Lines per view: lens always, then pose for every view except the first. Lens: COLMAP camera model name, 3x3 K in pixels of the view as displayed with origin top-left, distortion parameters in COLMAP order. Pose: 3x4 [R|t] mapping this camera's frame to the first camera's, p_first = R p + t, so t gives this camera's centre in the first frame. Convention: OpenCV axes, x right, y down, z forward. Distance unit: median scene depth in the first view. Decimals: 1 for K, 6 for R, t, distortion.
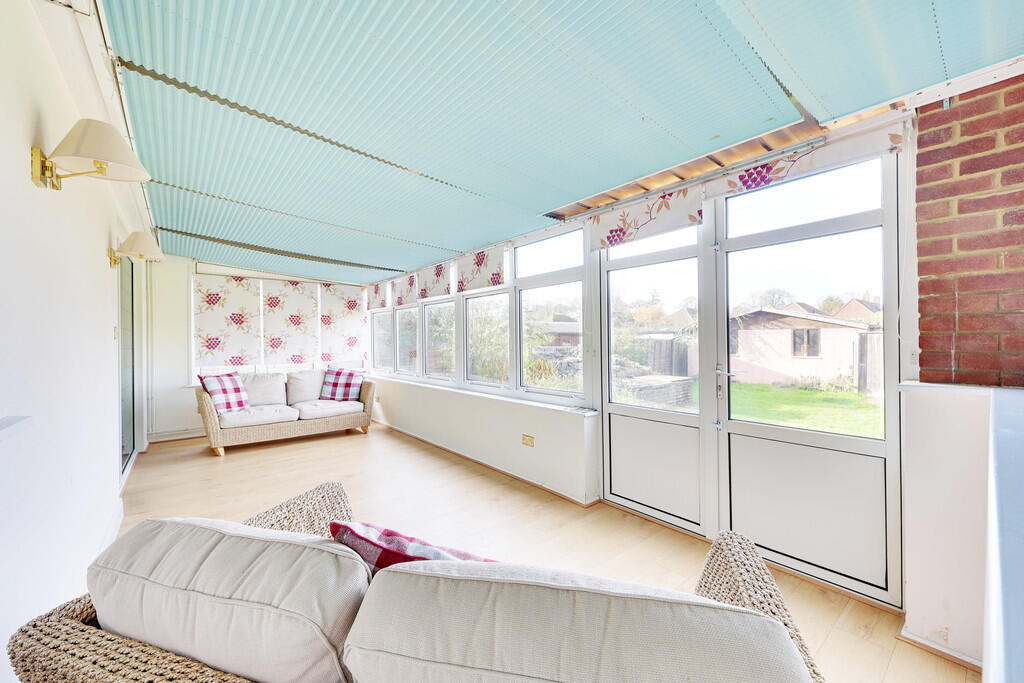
lens RADIAL K [[414.4, 0, 503.8], [0, 414.4, 339.1], [0, 0, 1]] dist [0.003775, -0.000314]
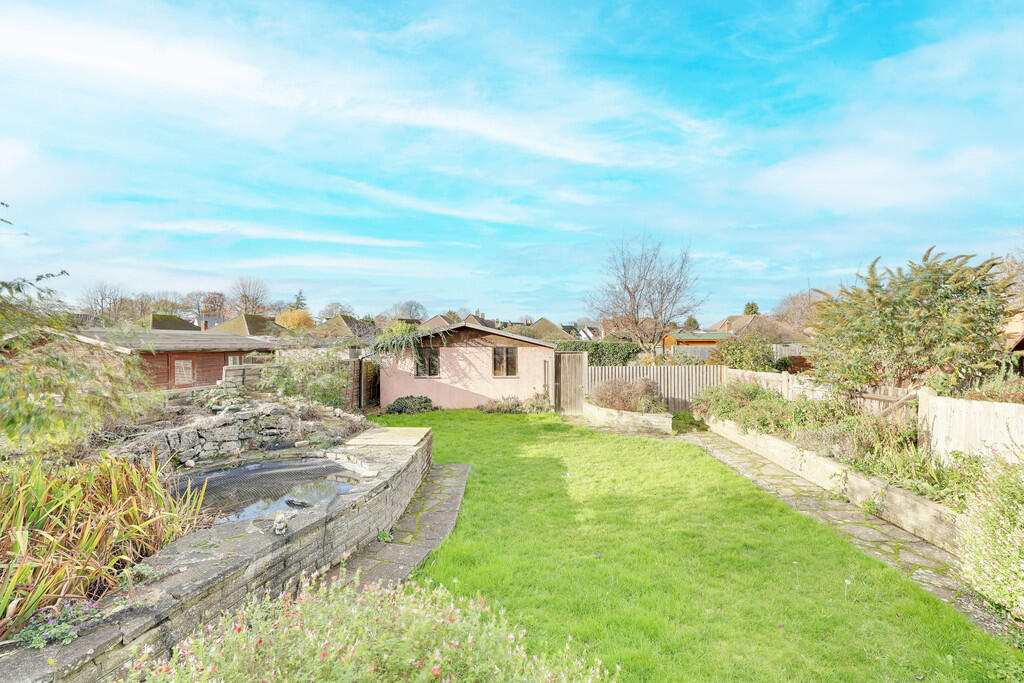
lens RADIAL K [[414.4, 0, 515.0], [0, 414.4, 340.9], [0, 0, 1]] dist [0.003775, -0.000314]
pose [[0.670323, 0.003992, 0.742058, 0.038949], [0.003075, 0.999962, -0.008158, -0.030636], [-0.742063, 0.007750, 0.670286, 0.345454]]
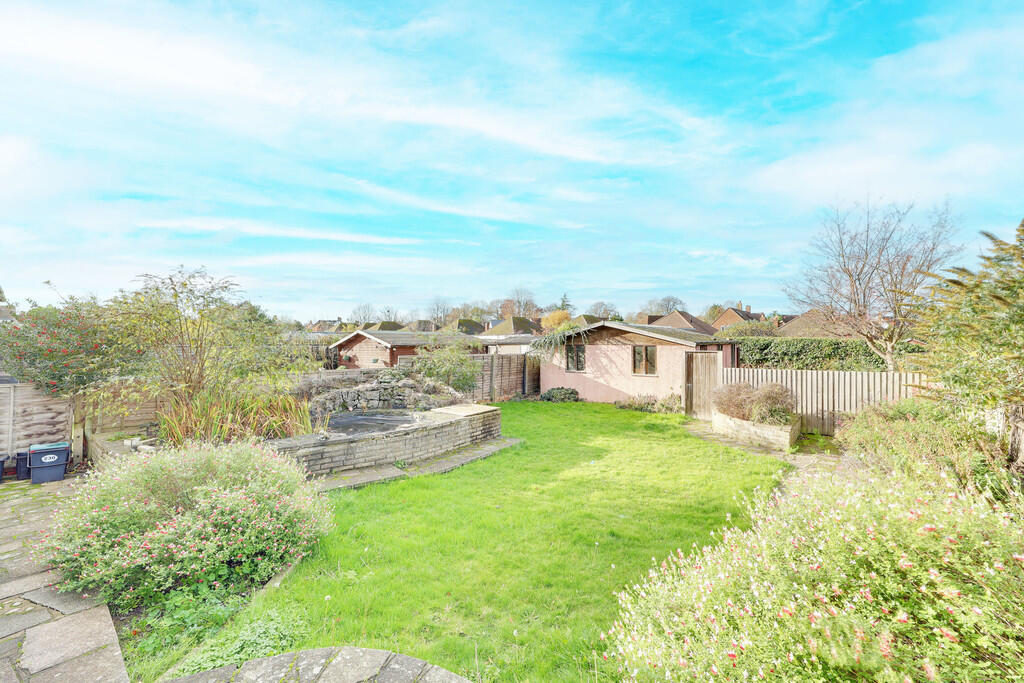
lens RADIAL K [[414.4, 0, 504.8], [0, 414.4, 337.9], [0, 0, 1]] dist [0.003775, -0.000314]
pose [[0.982073, 0.002765, 0.188480, 0.229967], [-0.001220, 0.999965, -0.008316, -0.033278], [-0.188496, 0.007937, 0.982042, 0.121933]]
